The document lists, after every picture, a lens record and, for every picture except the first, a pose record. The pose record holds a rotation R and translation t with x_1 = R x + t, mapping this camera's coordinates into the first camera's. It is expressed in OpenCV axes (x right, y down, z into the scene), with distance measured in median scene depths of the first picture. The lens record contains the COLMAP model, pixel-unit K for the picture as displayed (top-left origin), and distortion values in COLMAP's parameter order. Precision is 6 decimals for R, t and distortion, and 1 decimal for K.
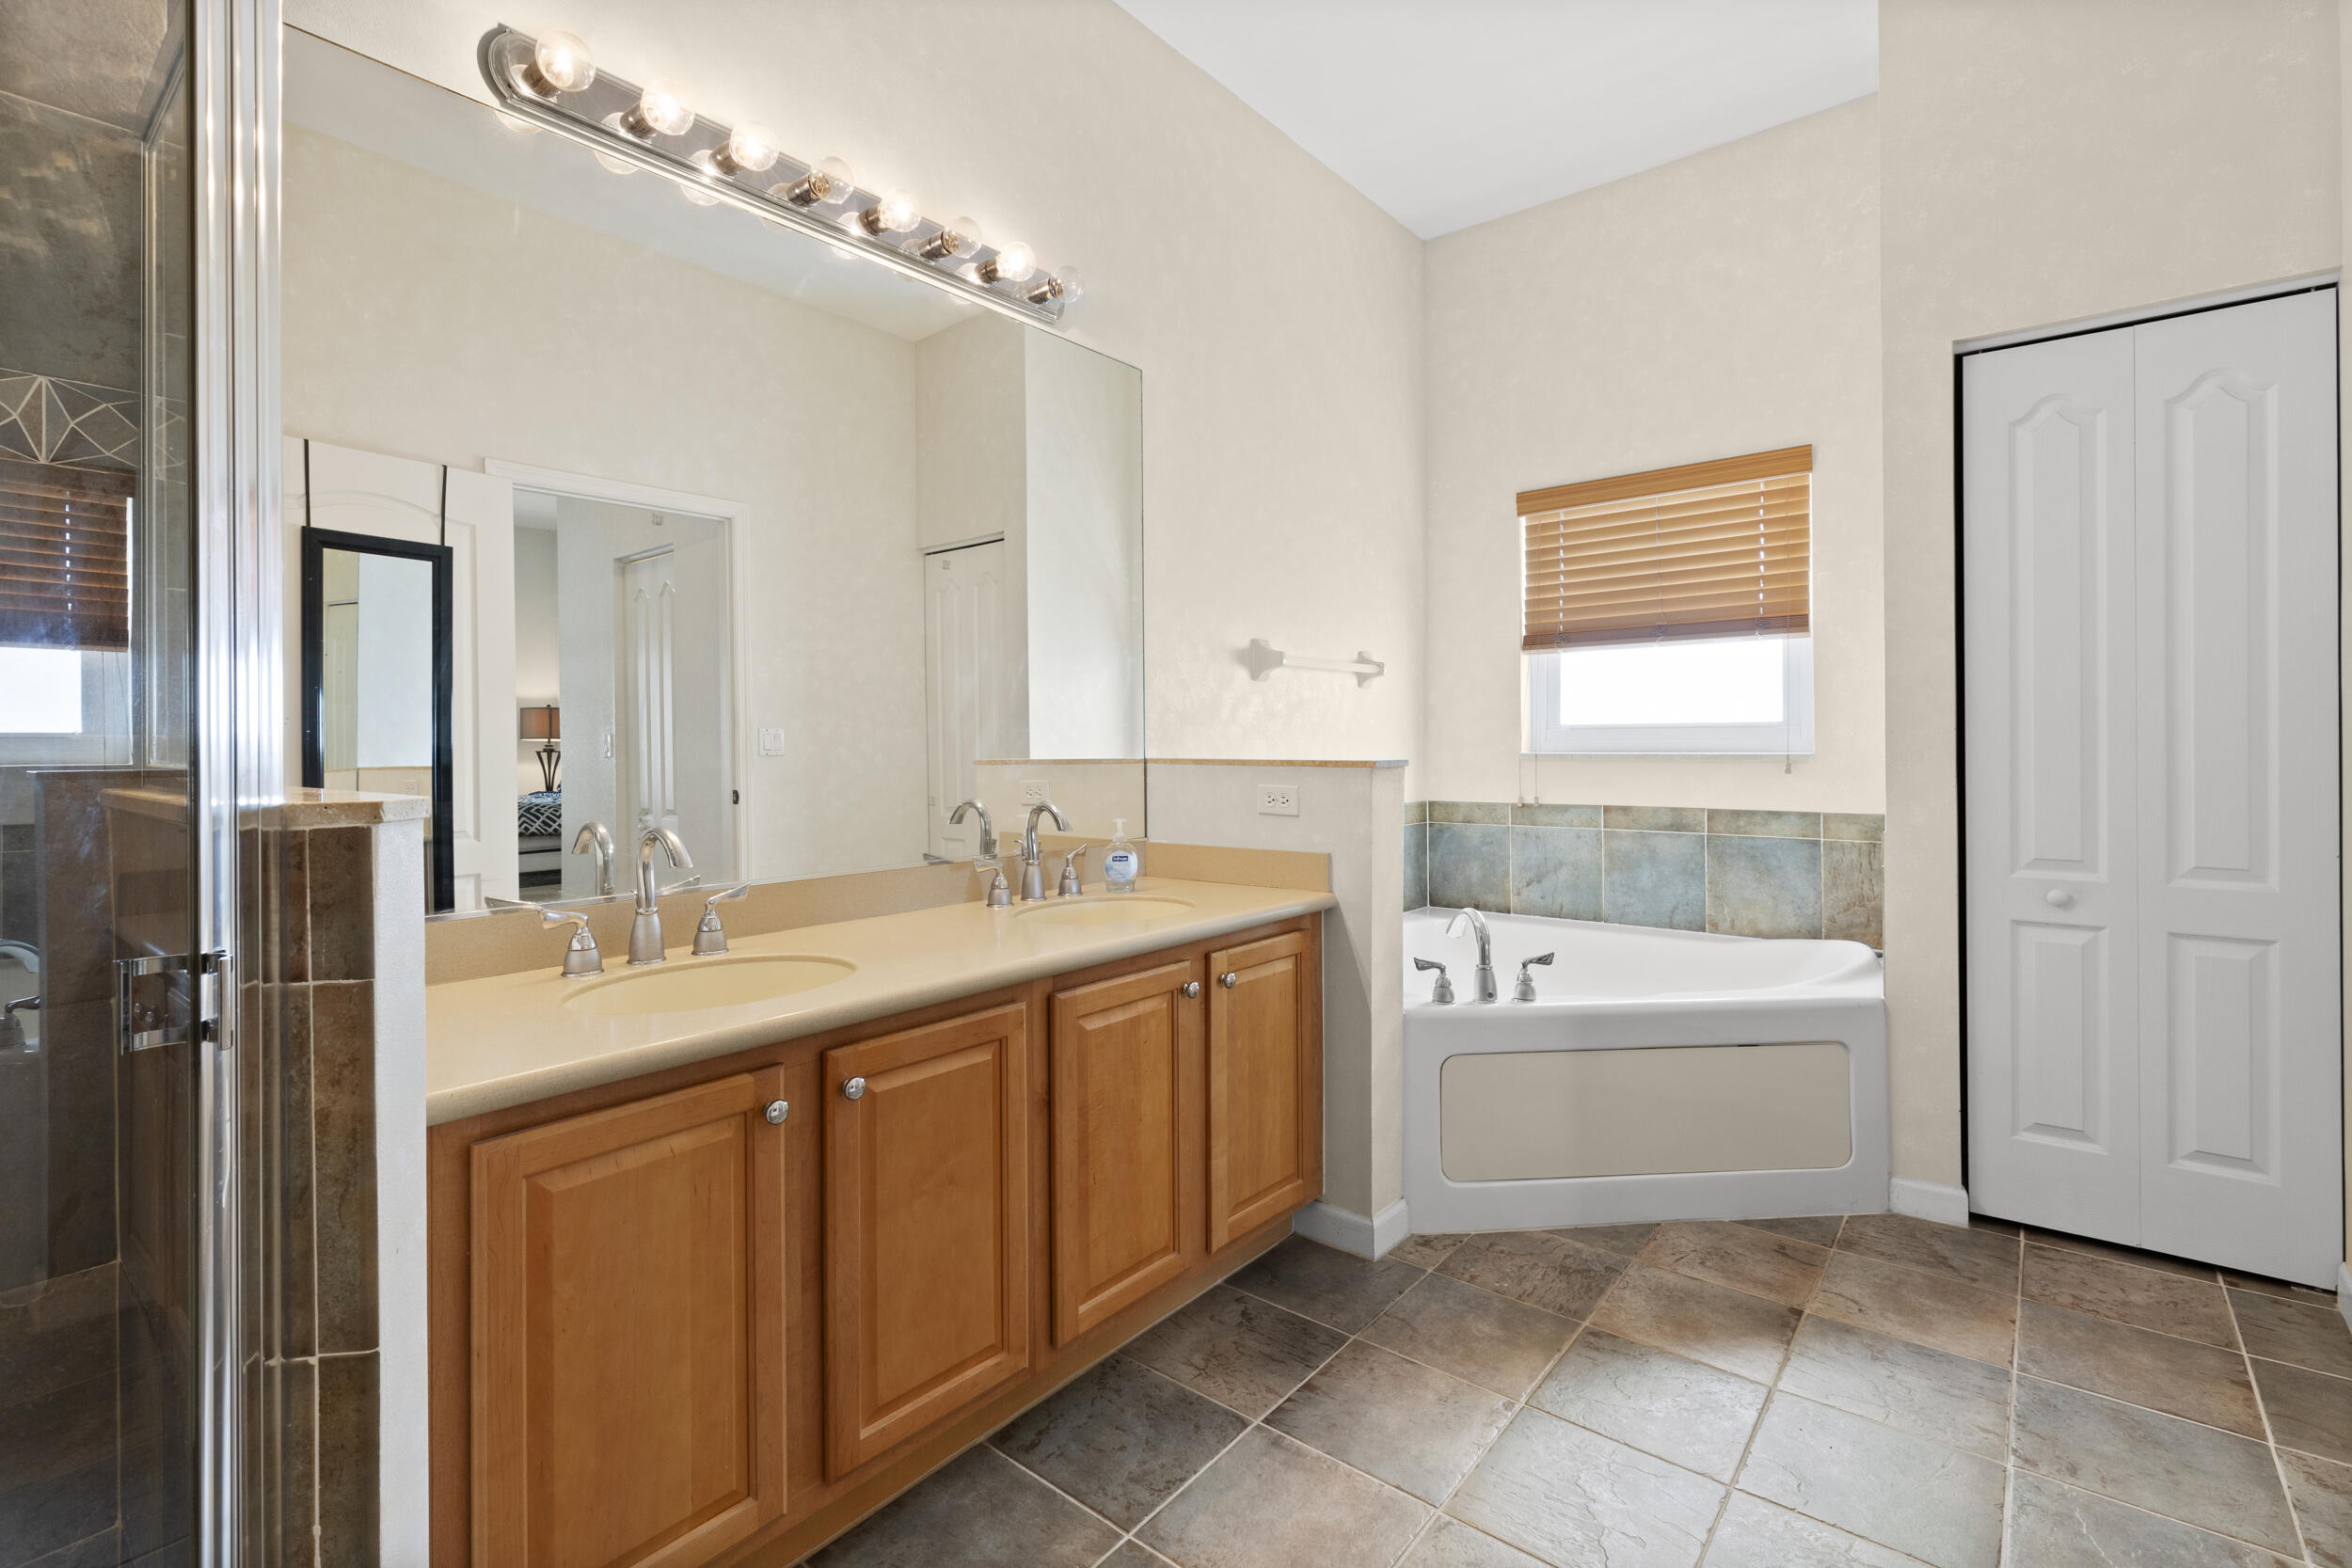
lens RADIAL K [[1079.1, 0, 1123.5], [0, 1079.1, 725.6], [0, 0, 1]] dist [0.011720, 0.000629]
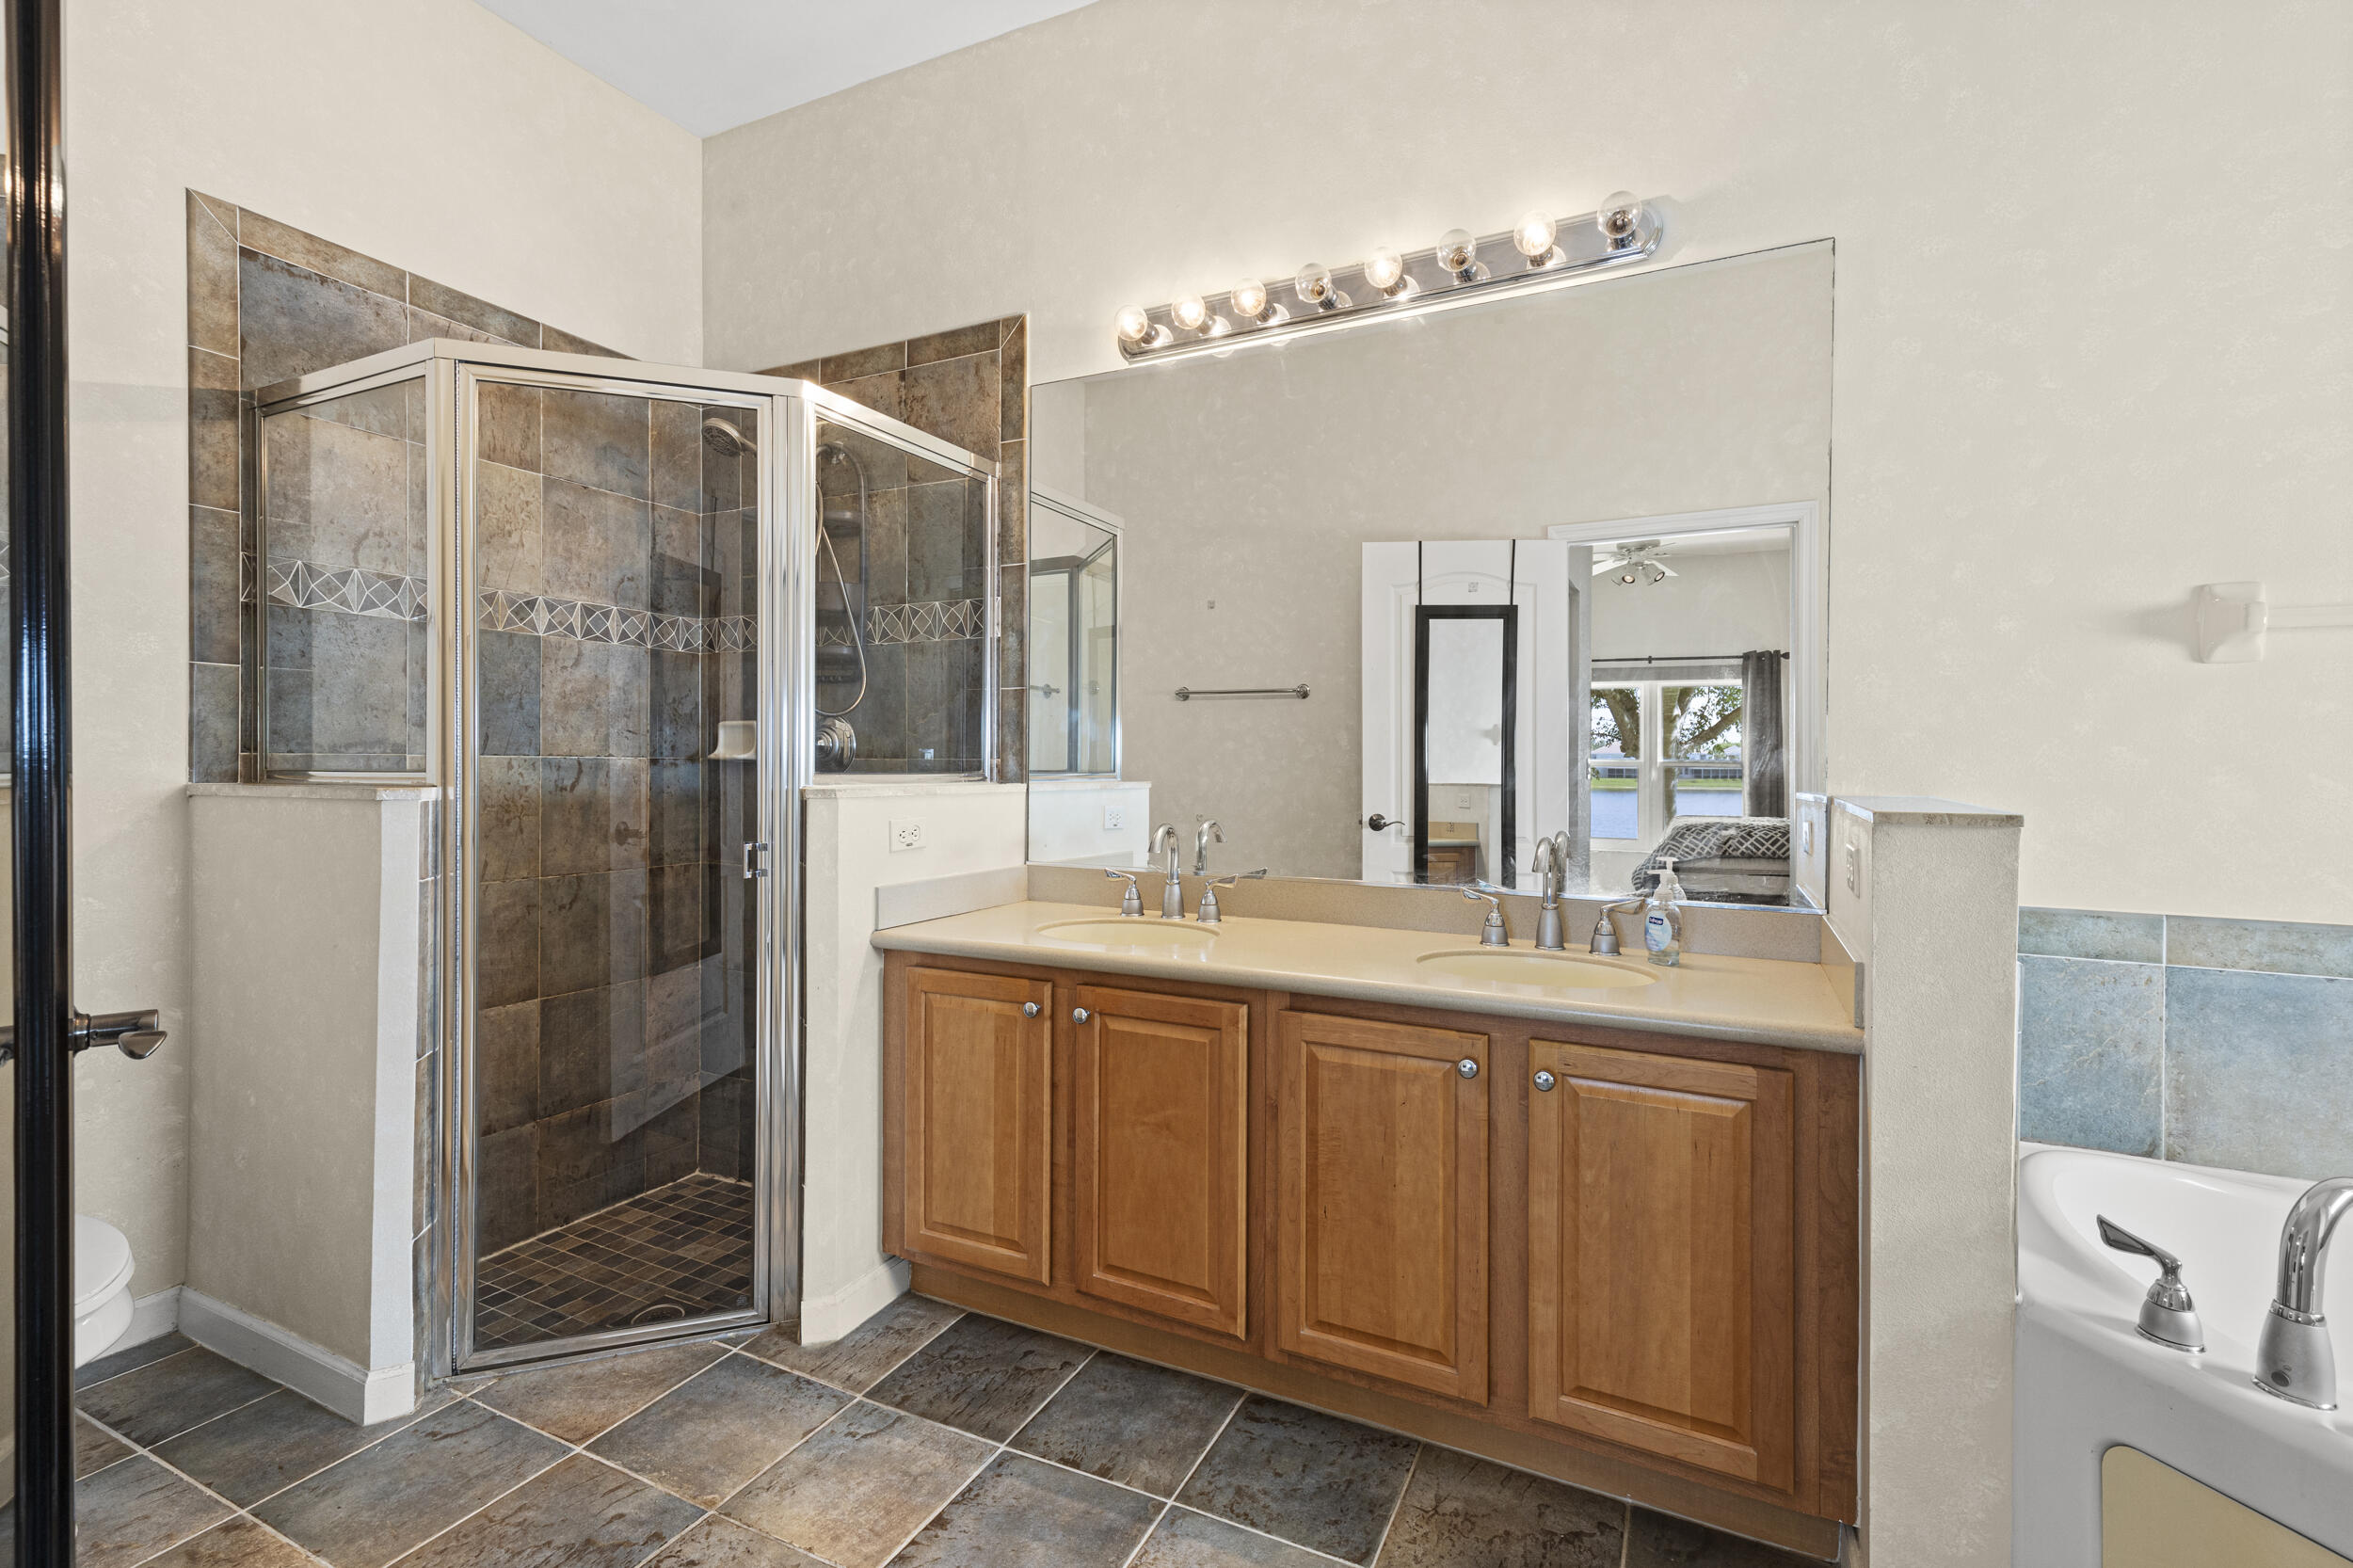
lens RADIAL K [[1079.6, 0, 1205.7], [0, 1079.6, 759.2], [0, 0, 1]] dist [0.011720, 0.000629]
pose [[0.238081, 0.005533, -0.971230, 0.781579], [0.004966, 0.999964, 0.006914, 0.000503], [0.971233, -0.006470, 0.238044, 0.577977]]
